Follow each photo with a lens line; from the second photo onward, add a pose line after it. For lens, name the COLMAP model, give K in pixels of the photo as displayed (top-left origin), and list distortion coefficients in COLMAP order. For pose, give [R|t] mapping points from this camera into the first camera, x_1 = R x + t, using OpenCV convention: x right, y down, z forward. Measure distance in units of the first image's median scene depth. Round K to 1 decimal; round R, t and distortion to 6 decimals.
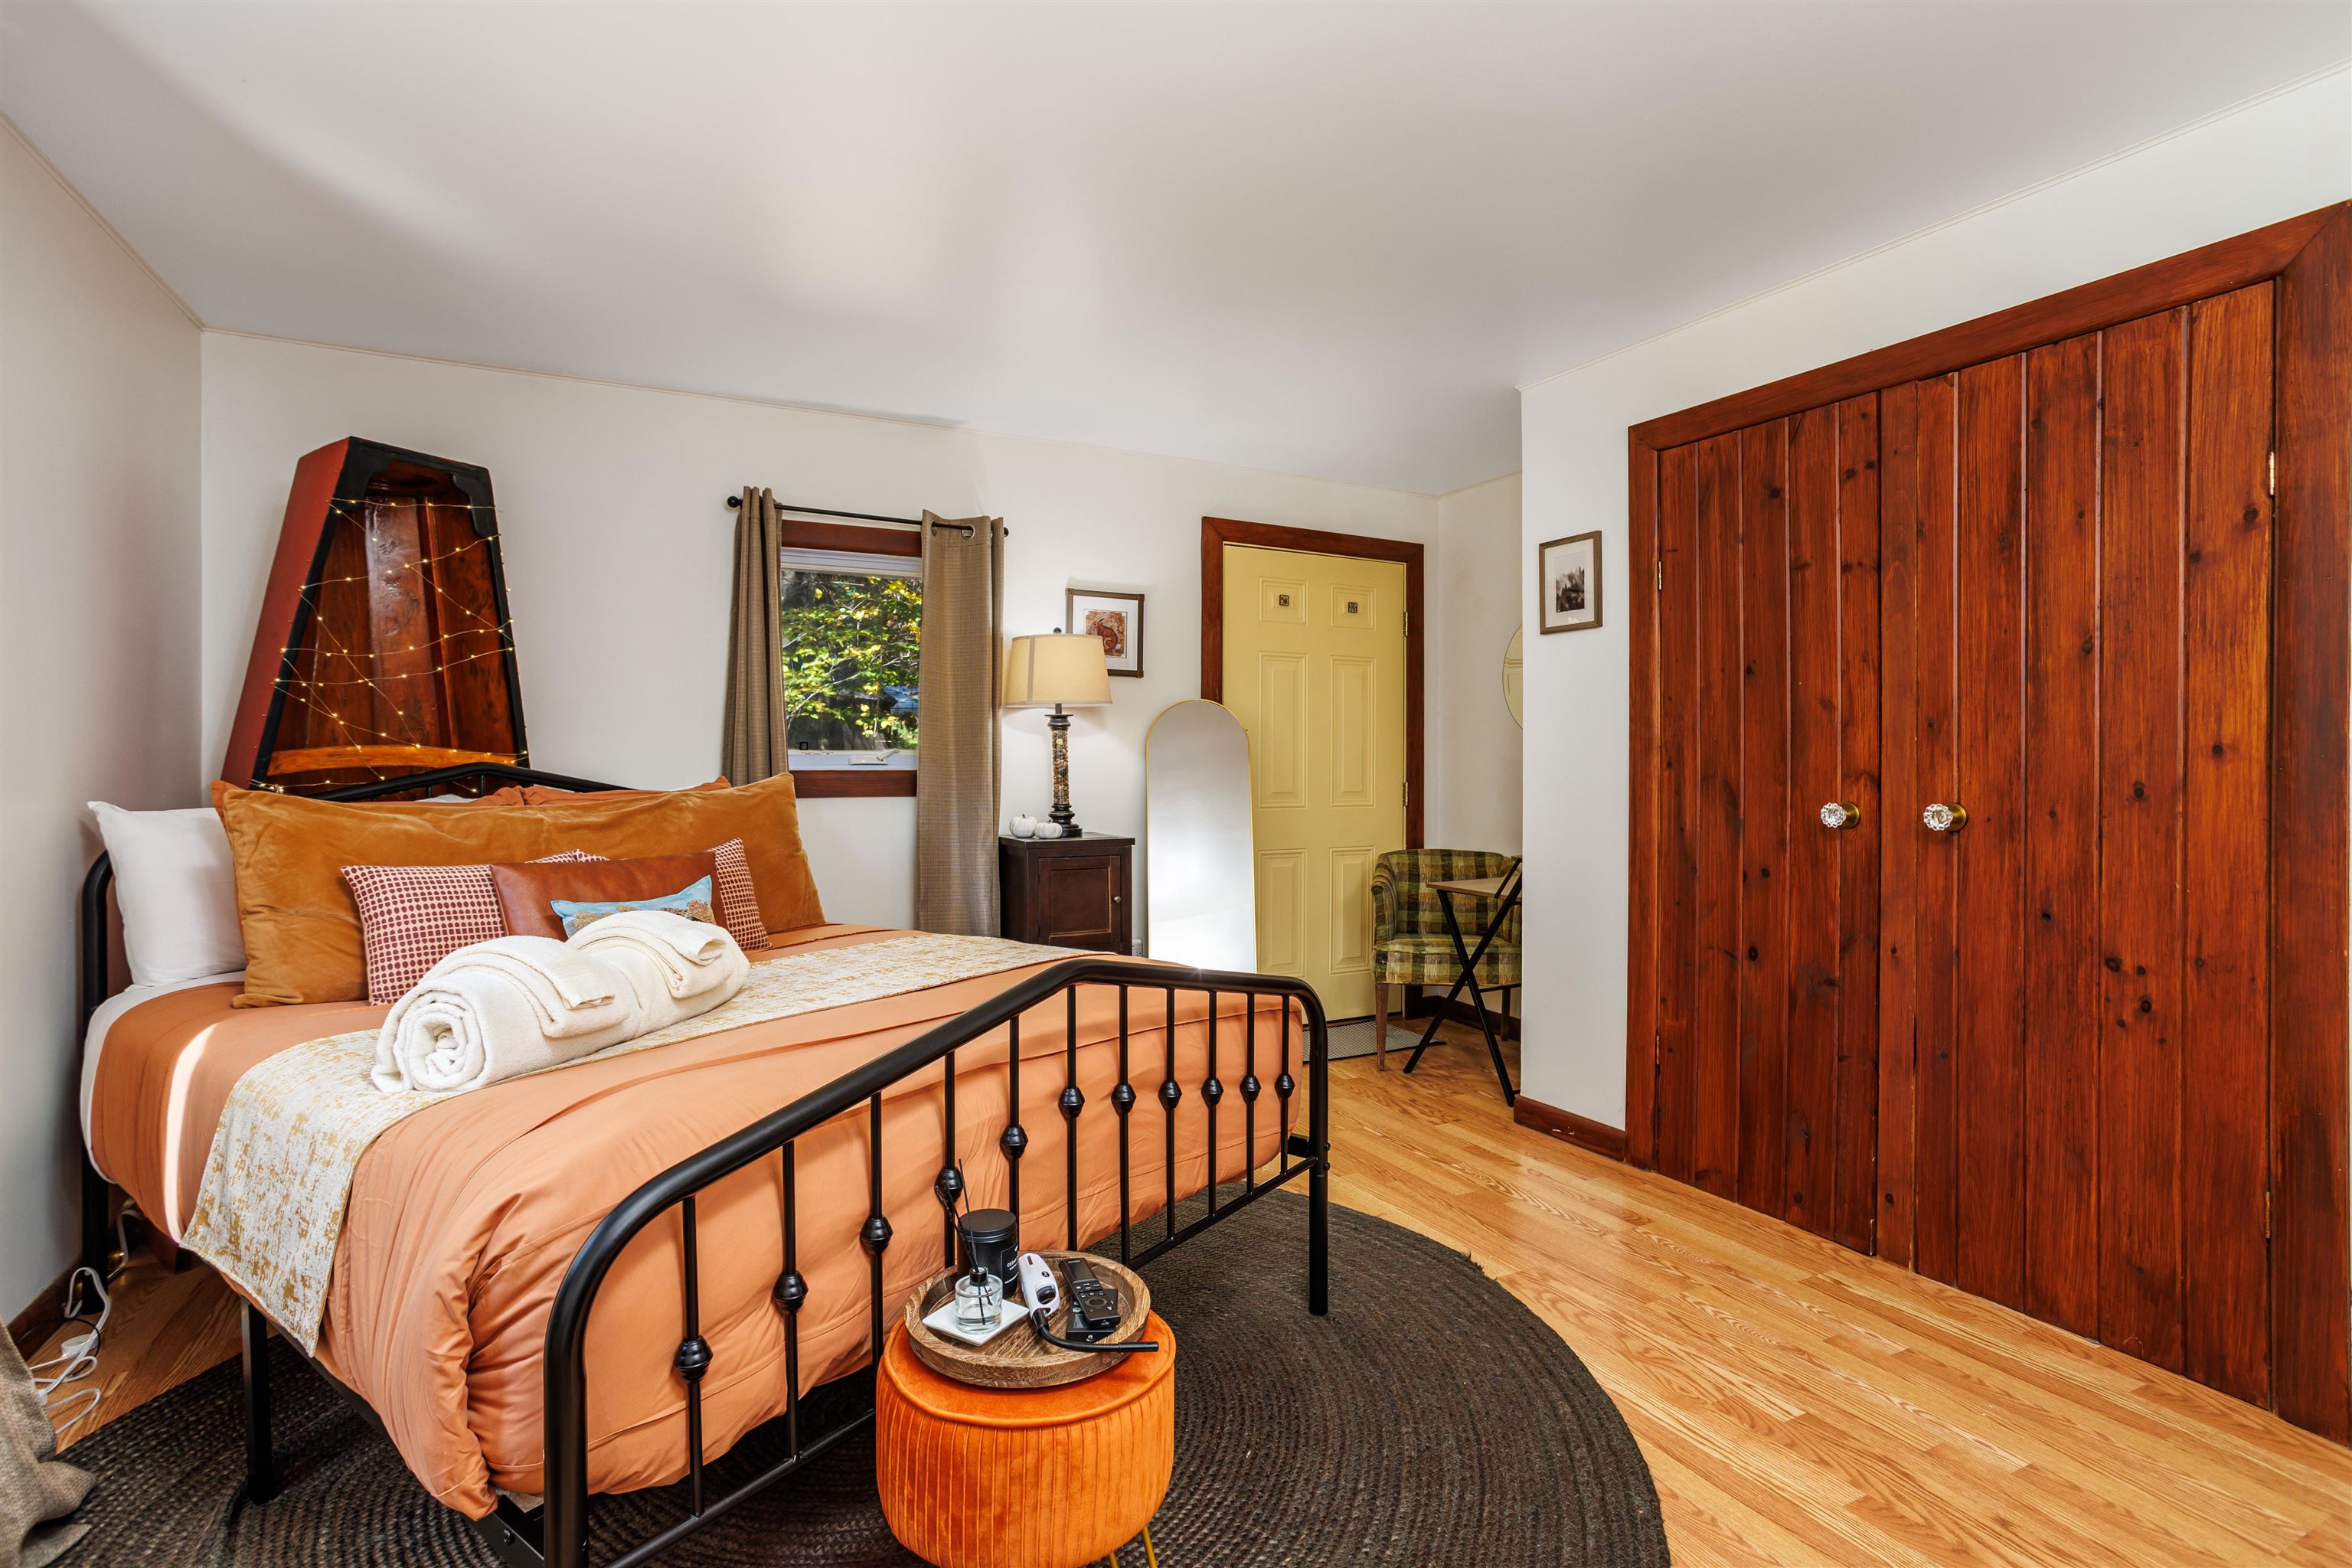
lens RADIAL K [[1147.2, 0, 1177.2], [0, 1147.2, 770.7], [0, 0, 1]] dist [-0.052745, 0.030505]
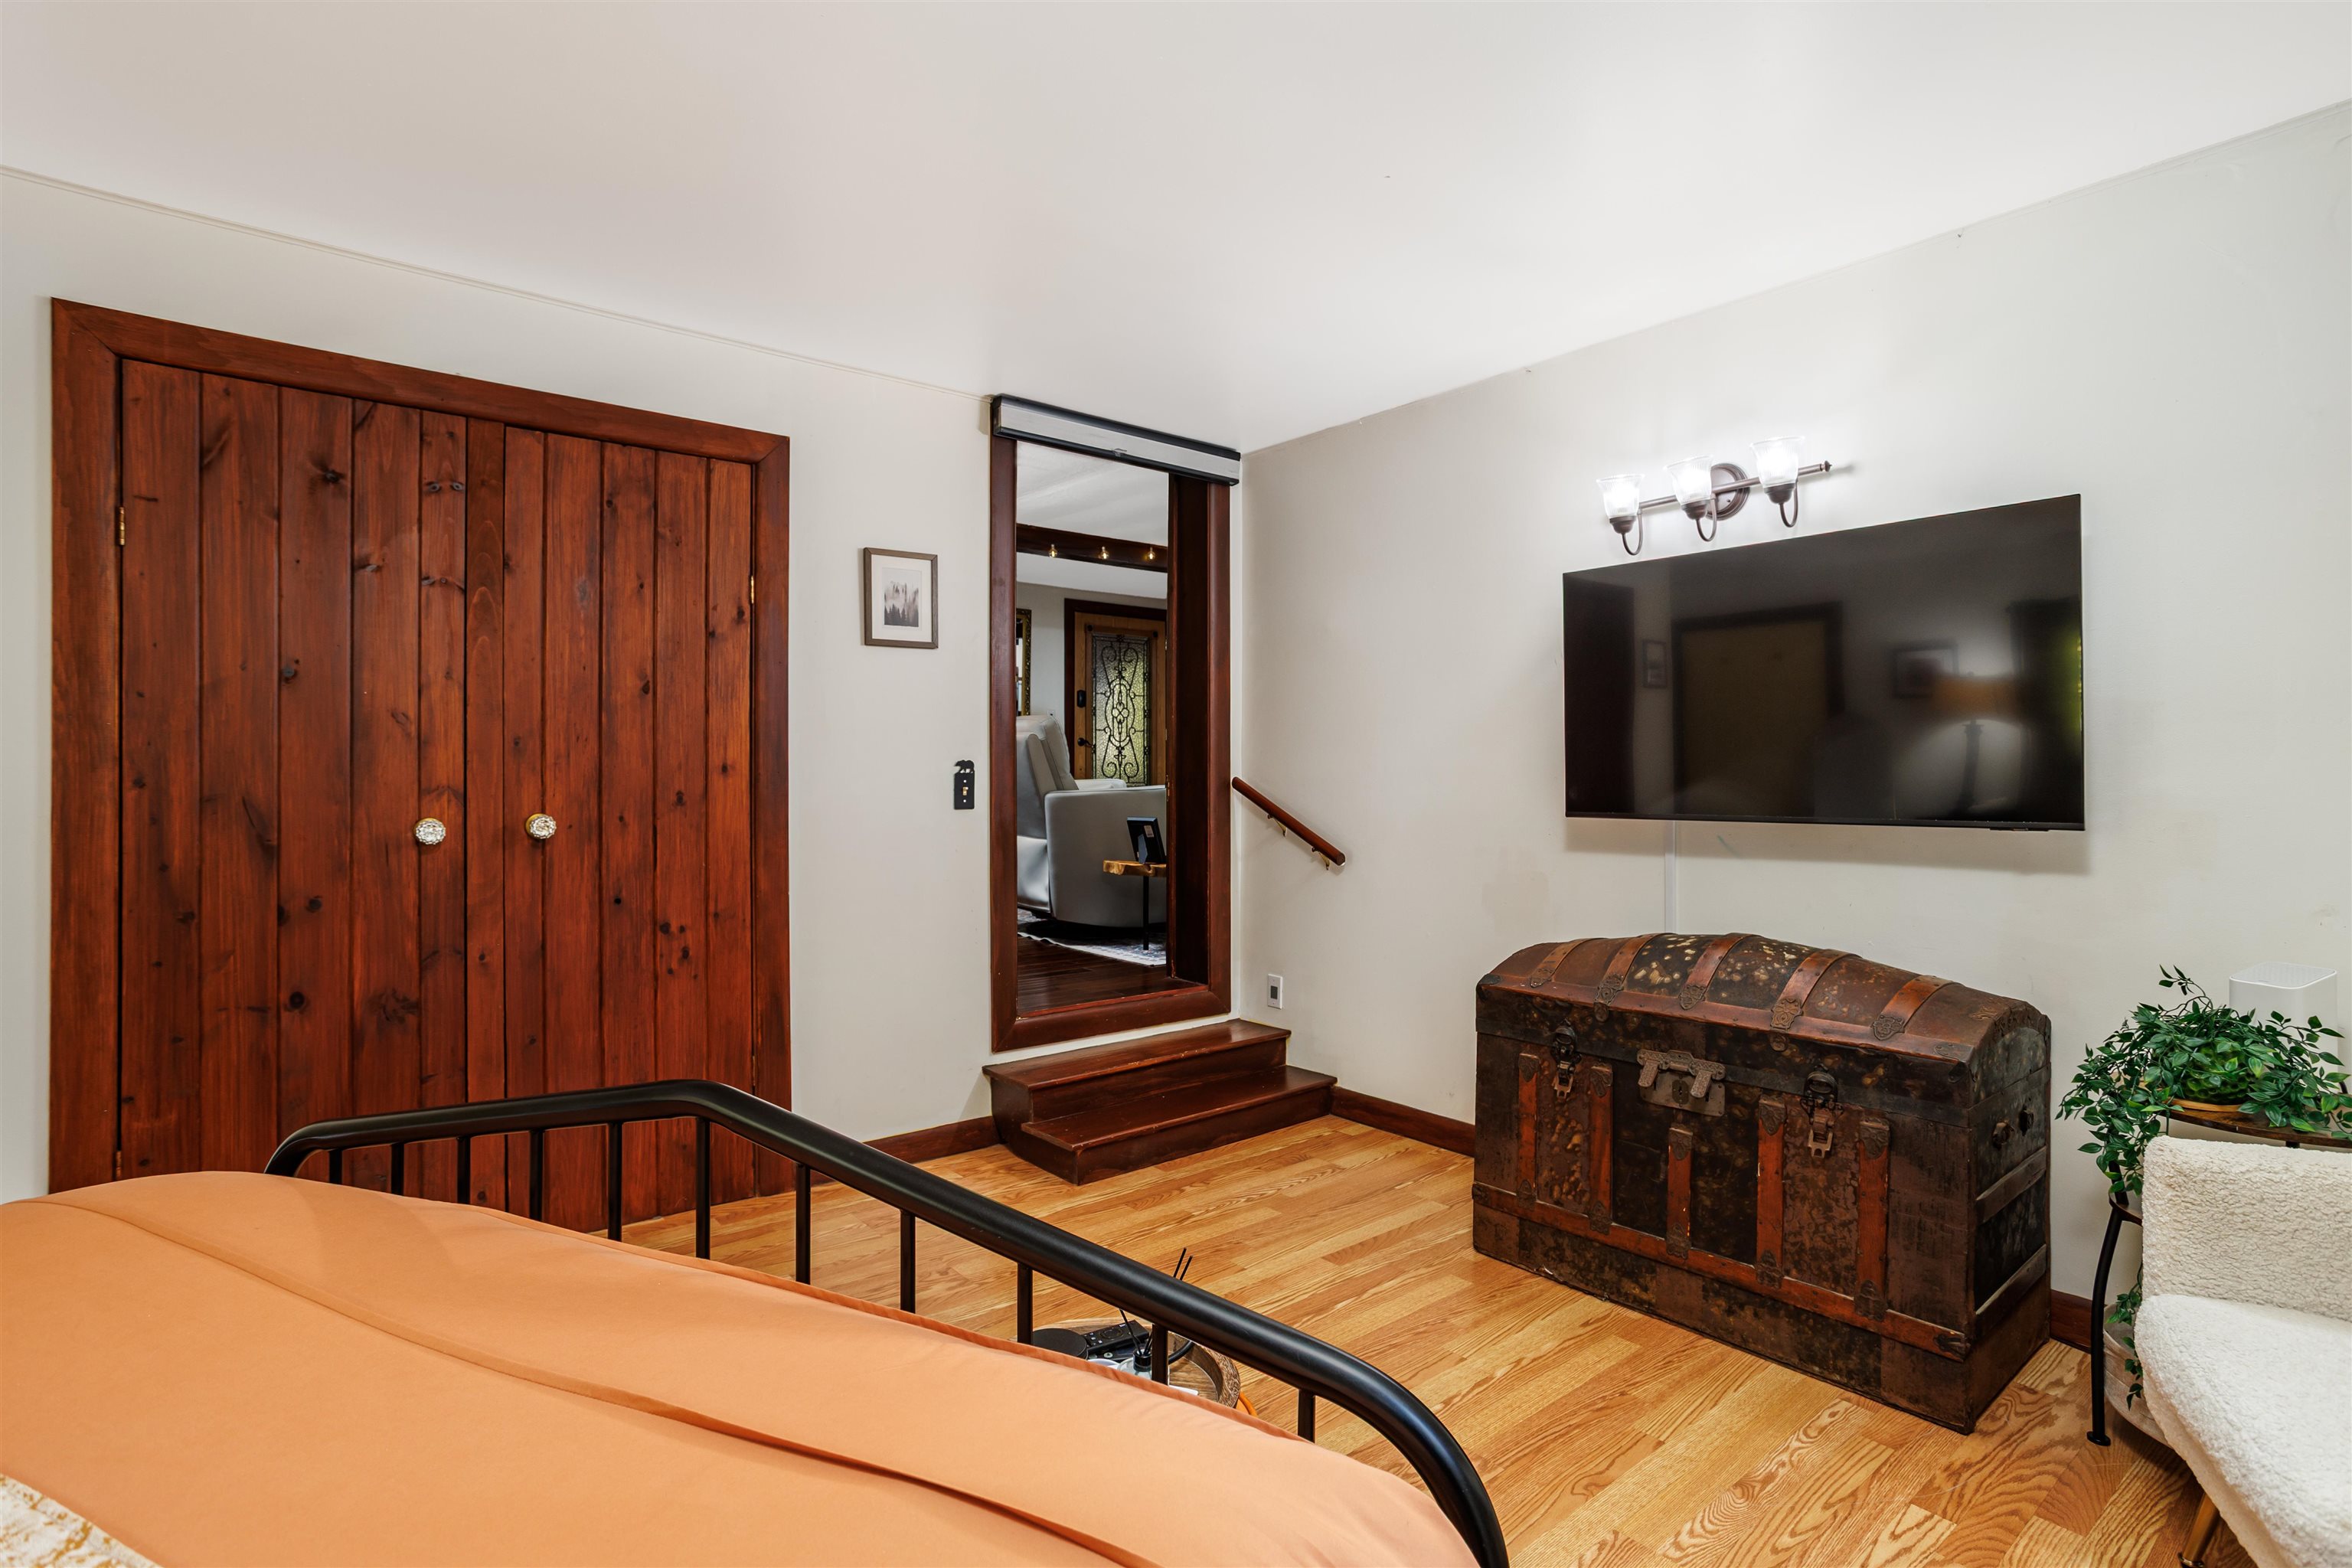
lens RADIAL K [[1147.2, 0, 1177.2], [0, 1147.2, 770.7], [0, 0, 1]] dist [-0.052745, 0.030505]
pose [[-0.209158, 0.002647, 0.977878, -0.562536], [0.008601, 0.999963, -0.000867, -0.007973], [-0.977844, 0.008230, -0.209173, 0.628197]]
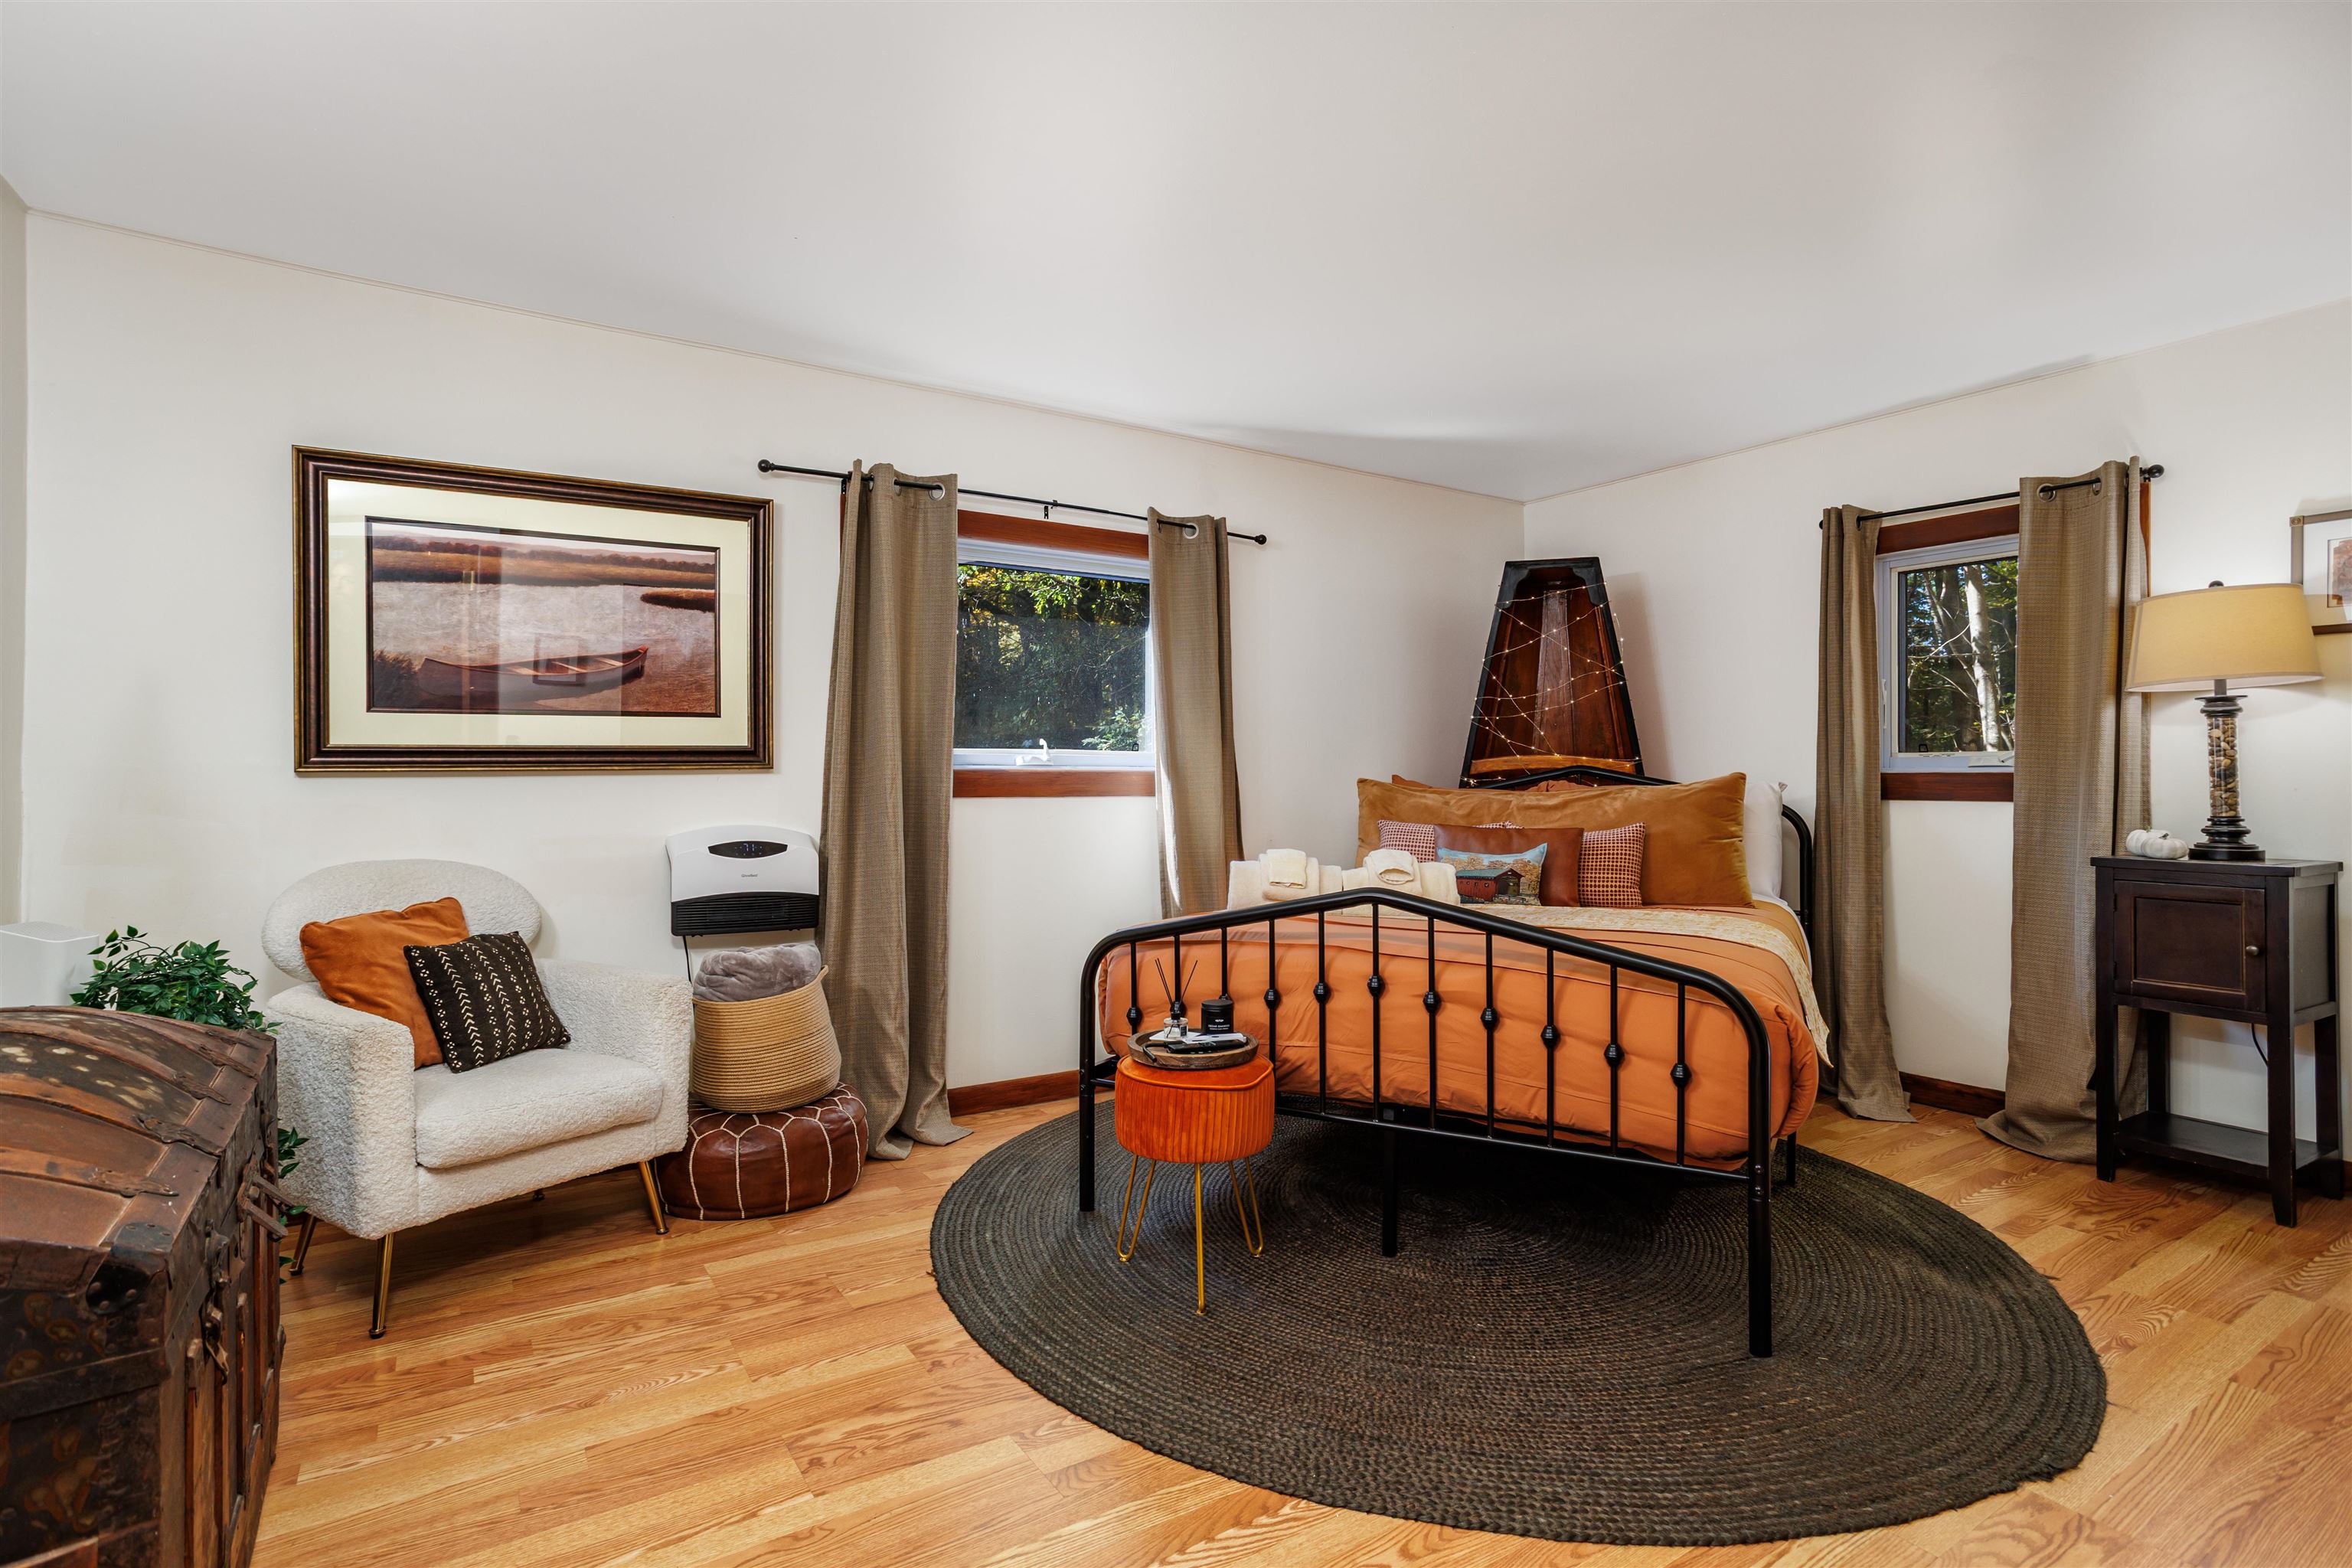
lens RADIAL K [[1147.2, 0, 1177.2], [0, 1147.2, 770.7], [0, 0, 1]] dist [-0.052745, 0.030505]
pose [[0.101653, -0.009213, -0.994777, 0.957176], [-0.010670, 0.999890, -0.010350, 0.024504], [0.994763, 0.011667, 0.101543, 0.434152]]
